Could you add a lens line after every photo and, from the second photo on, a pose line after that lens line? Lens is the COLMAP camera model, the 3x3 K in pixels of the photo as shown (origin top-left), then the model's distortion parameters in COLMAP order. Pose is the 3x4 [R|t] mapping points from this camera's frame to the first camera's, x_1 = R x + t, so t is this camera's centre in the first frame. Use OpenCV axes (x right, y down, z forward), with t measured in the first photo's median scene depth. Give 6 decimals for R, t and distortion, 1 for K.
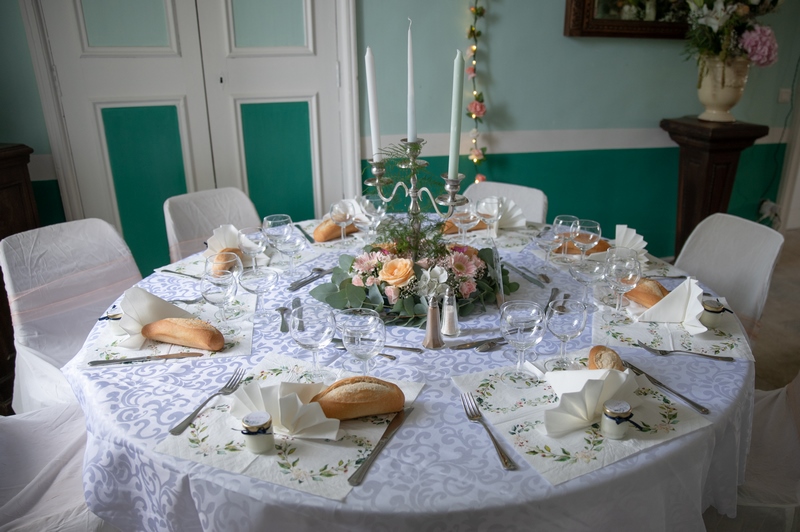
lens RADIAL K [[550.9, 0, 400.0], [0, 550.9, 266.0], [0, 0, 1]] dist [-0.127163, 0.084600]
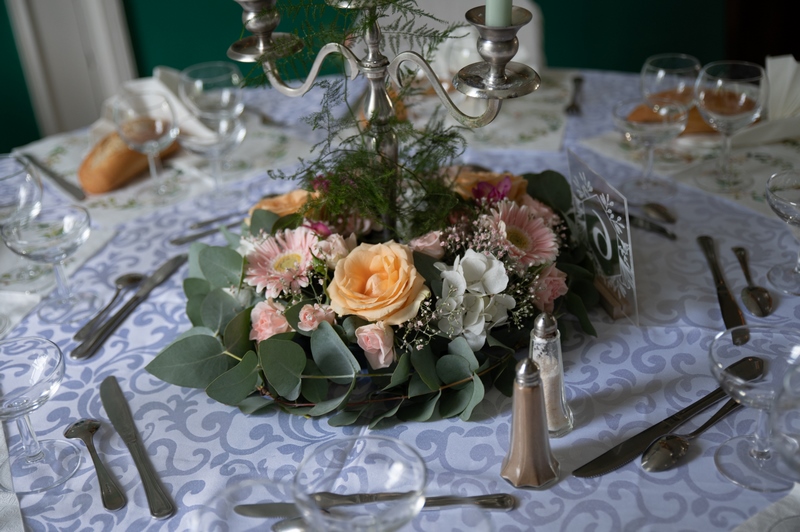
lens RADIAL K [[1013.0, 0, 400.0], [0, 1013.0, 266.0], [0, 0, 1]] dist [0.002496, 0.014237]
pose [[0.968619, -0.173288, 0.178182, -0.111438], [0.151440, 0.979914, 0.129752, -0.088966], [-0.197087, -0.098696, 0.975405, 0.295849]]
